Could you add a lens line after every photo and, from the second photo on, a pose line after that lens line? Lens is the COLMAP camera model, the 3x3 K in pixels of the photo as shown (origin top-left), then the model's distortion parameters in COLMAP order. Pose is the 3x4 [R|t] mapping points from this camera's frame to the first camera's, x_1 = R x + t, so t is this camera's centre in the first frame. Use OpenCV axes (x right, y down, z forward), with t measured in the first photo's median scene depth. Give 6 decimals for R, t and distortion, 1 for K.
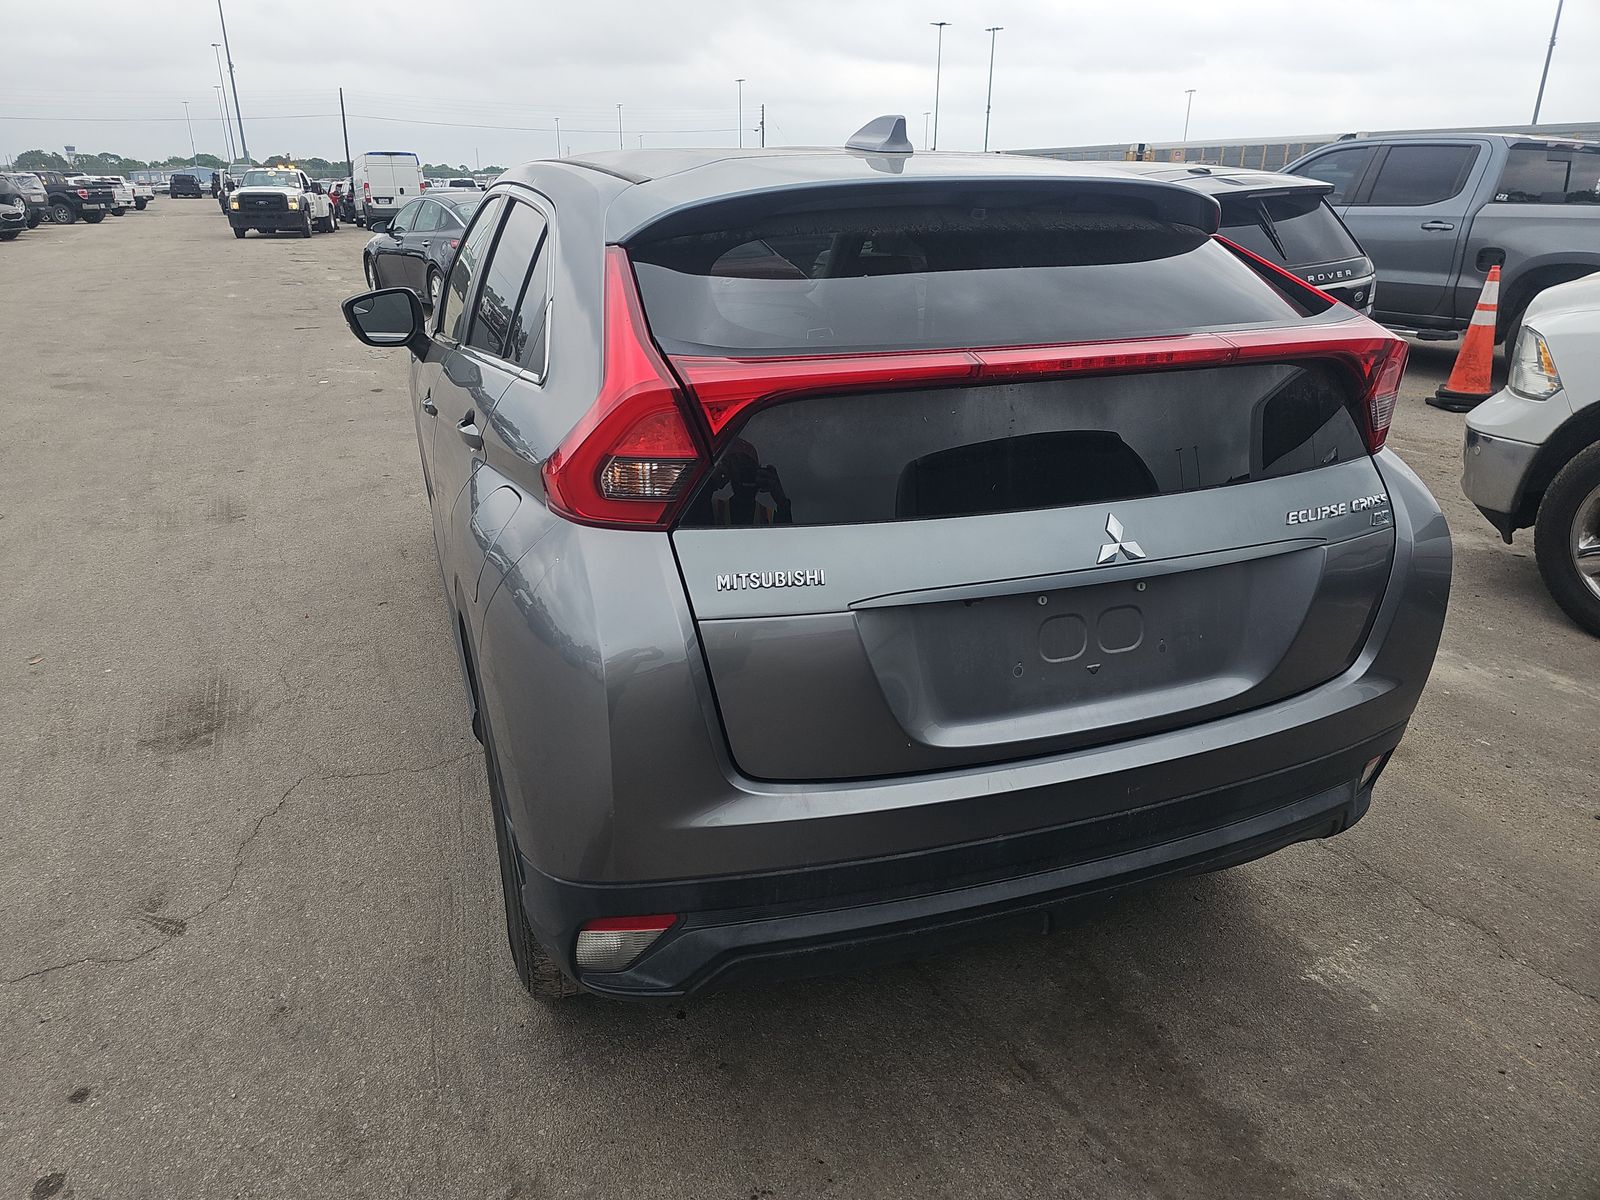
lens RADIAL K [[1049.1, 0, 835.3], [0, 1049.1, 577.6], [0, 0, 1]] dist [0.056551, -0.055703]
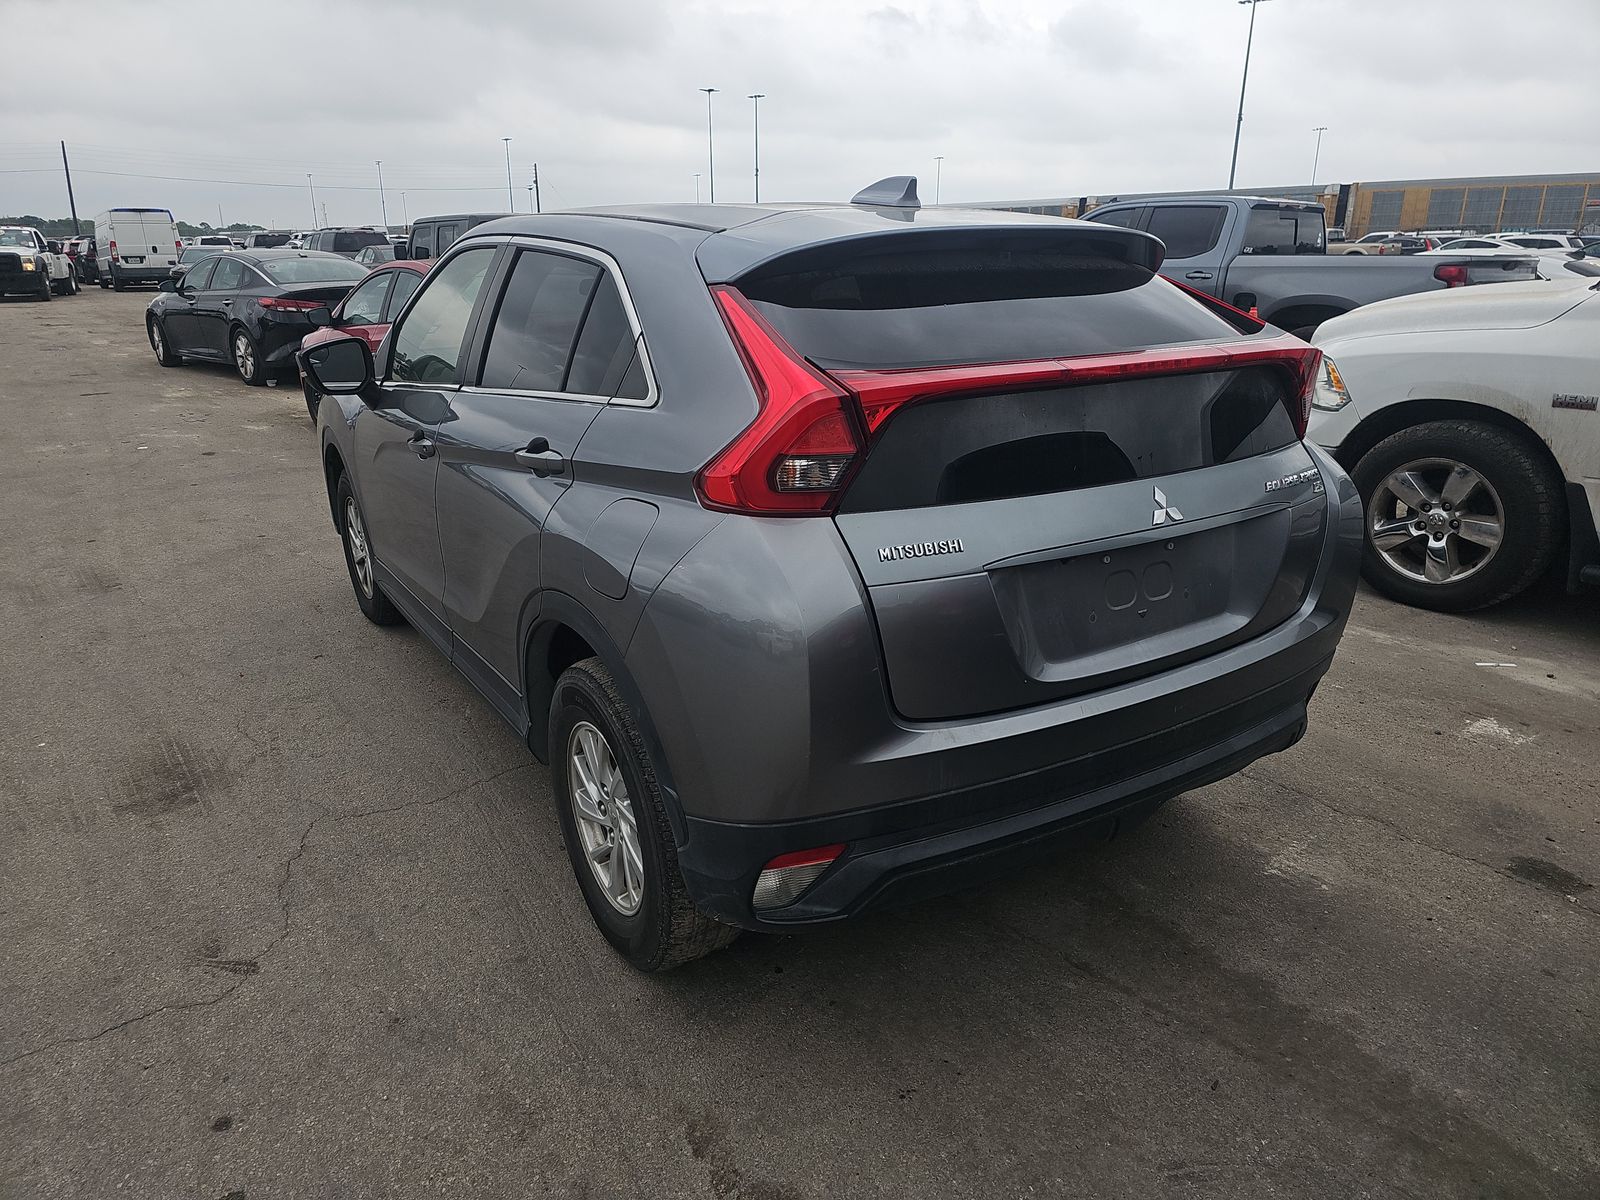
lens RADIAL K [[1049.1, 0, 835.3], [0, 1049.1, 577.6], [0, 0, 1]] dist [0.056551, -0.055703]
pose [[0.976700, -0.067799, 0.203620, -0.276504], [0.077674, 0.996140, -0.040894, 0.051479], [-0.200061, 0.055757, 0.978196, -0.114863]]
